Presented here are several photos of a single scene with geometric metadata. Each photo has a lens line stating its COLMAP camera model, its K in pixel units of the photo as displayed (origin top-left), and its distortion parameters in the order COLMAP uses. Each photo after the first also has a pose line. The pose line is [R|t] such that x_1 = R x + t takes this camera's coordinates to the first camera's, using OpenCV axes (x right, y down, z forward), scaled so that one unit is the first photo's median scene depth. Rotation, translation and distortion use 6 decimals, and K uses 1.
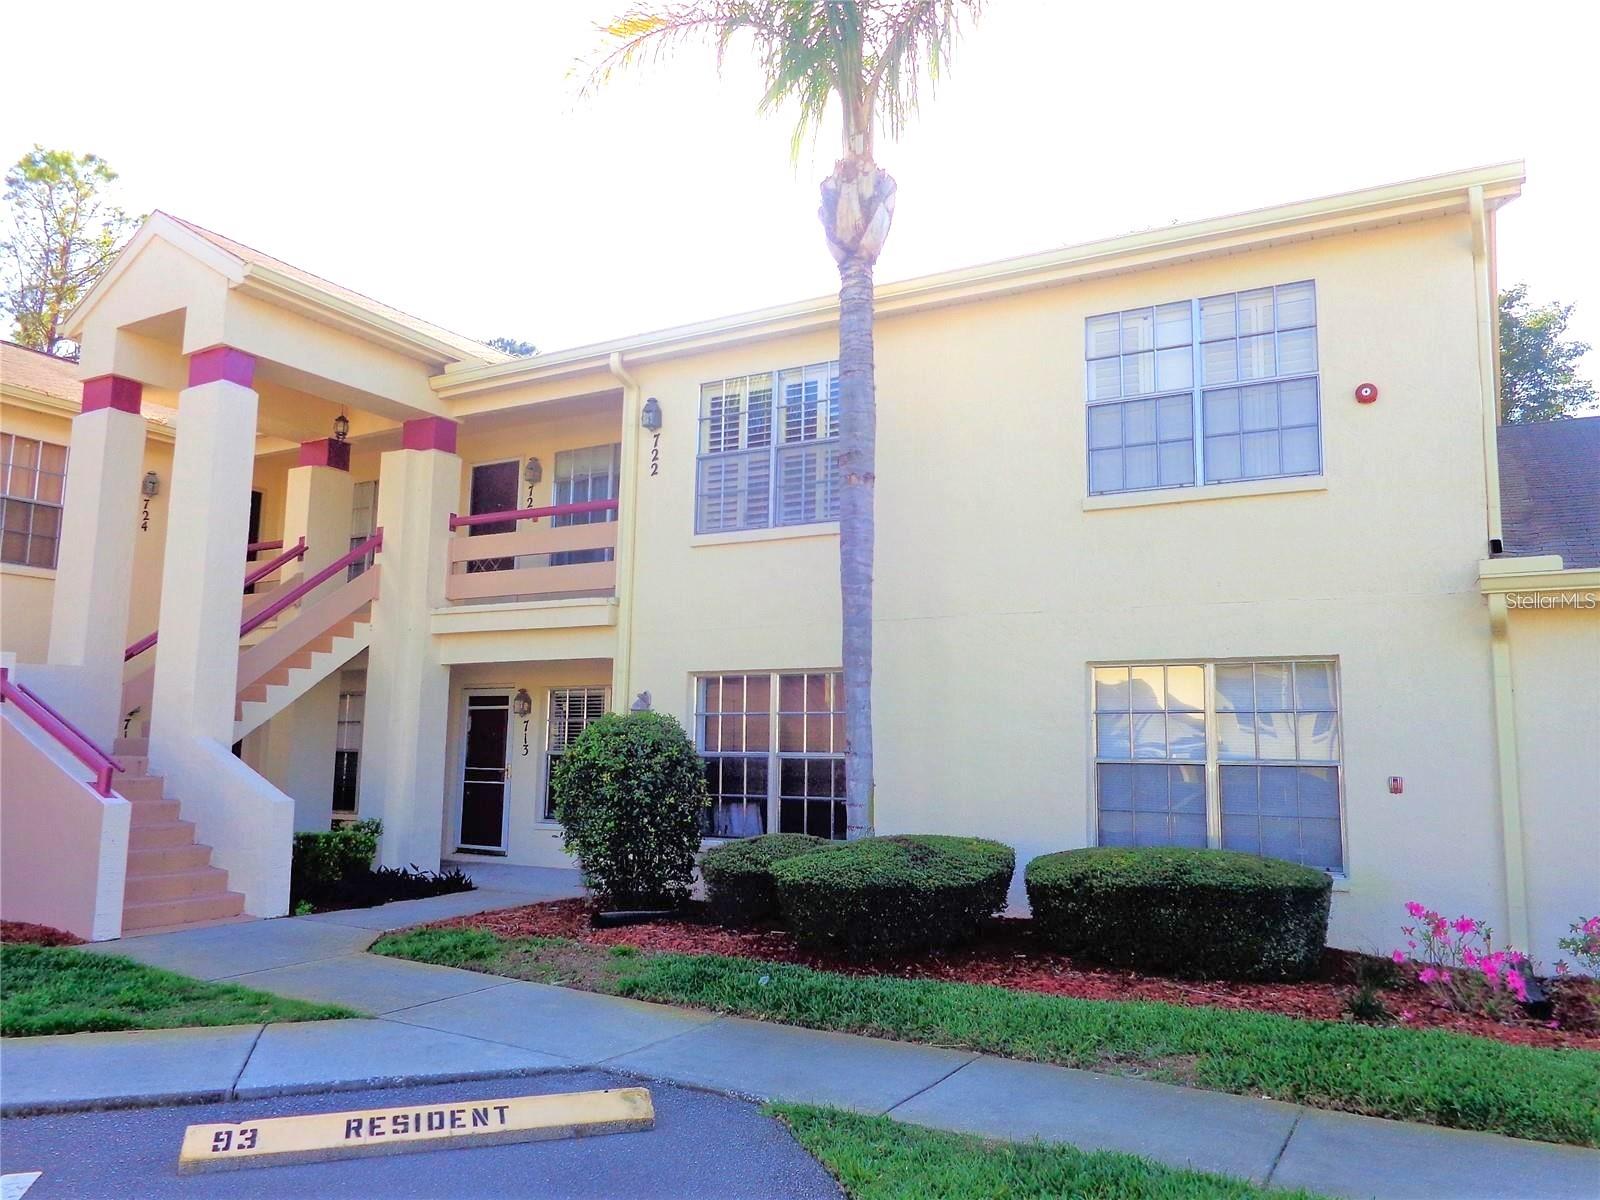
lens RADIAL K [[1179.9, 0, 800.0], [0, 1179.9, 600.0], [0, 0, 1]] dist [0.001050, -0.002435]
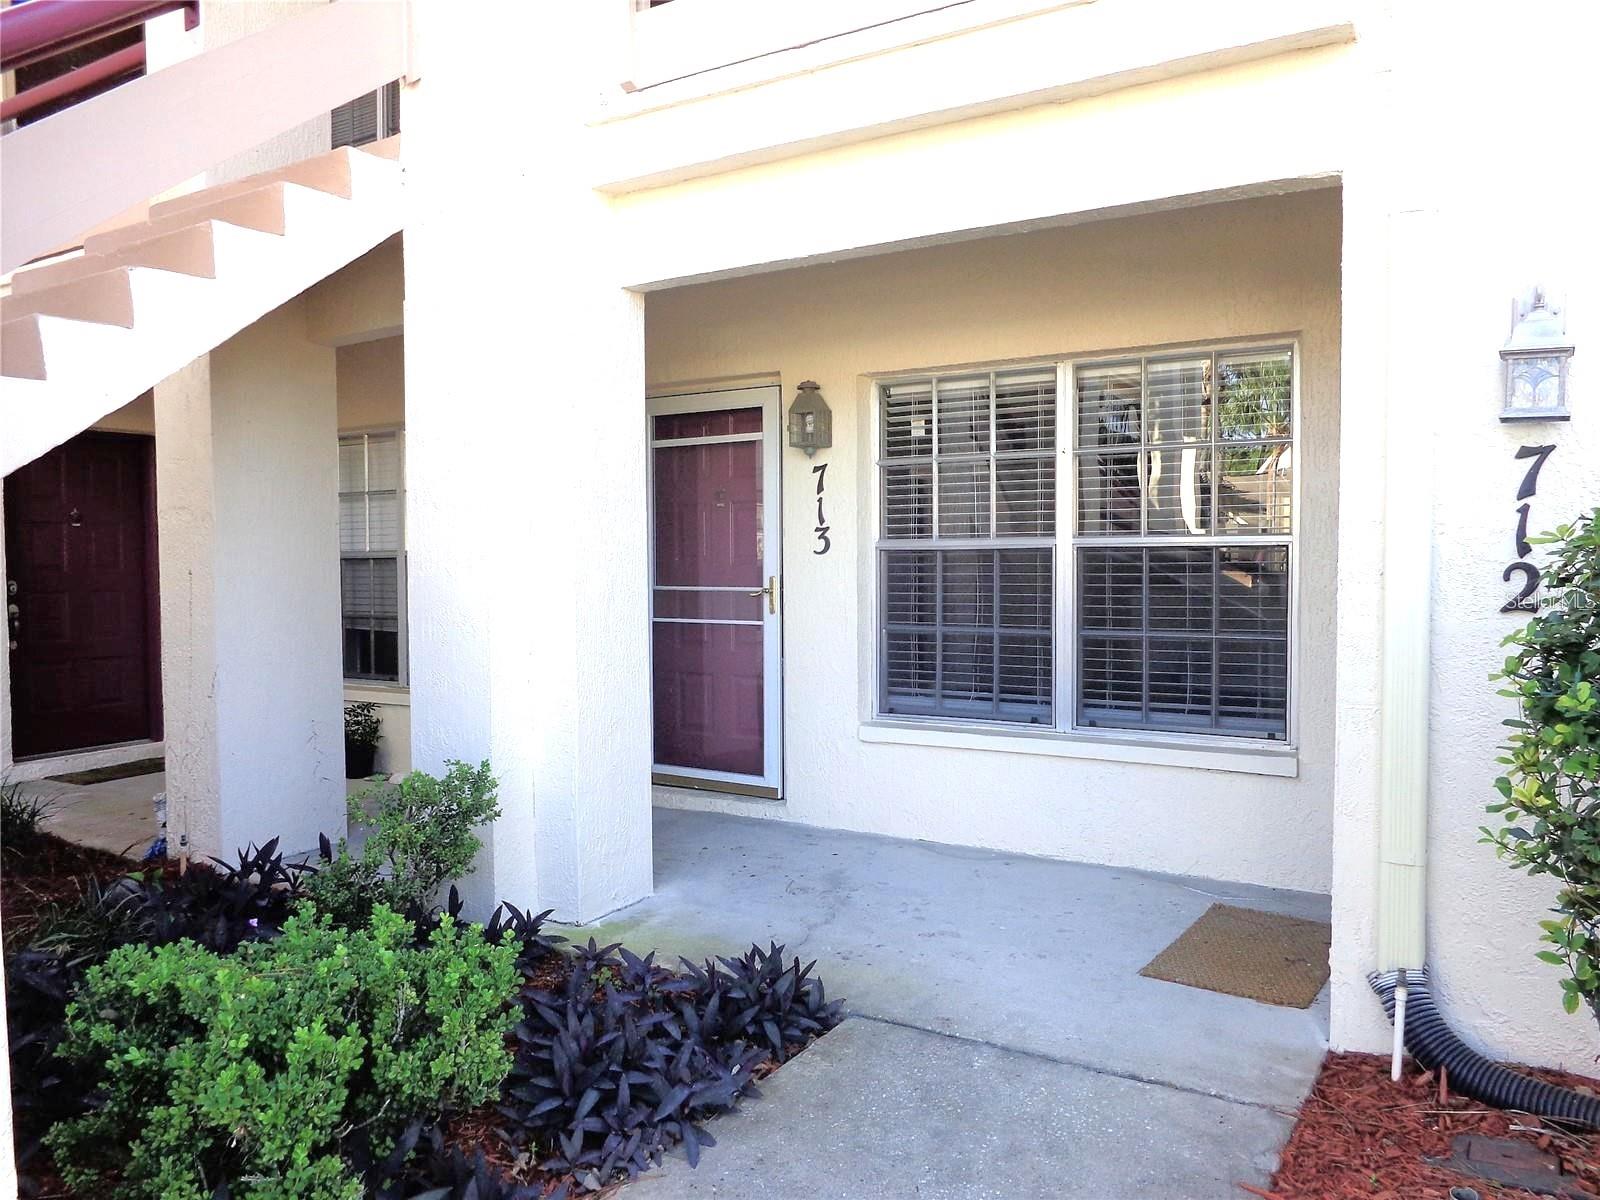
lens RADIAL K [[1179.9, 0, 800.0], [0, 1179.9, 600.0], [0, 0, 1]] dist [0.001050, -0.002435]
pose [[0.999384, -0.024226, -0.025382, -0.228482], [0.028273, 0.984401, 0.173653, 0.077631], [0.020779, -0.174264, 0.984480, 0.606179]]
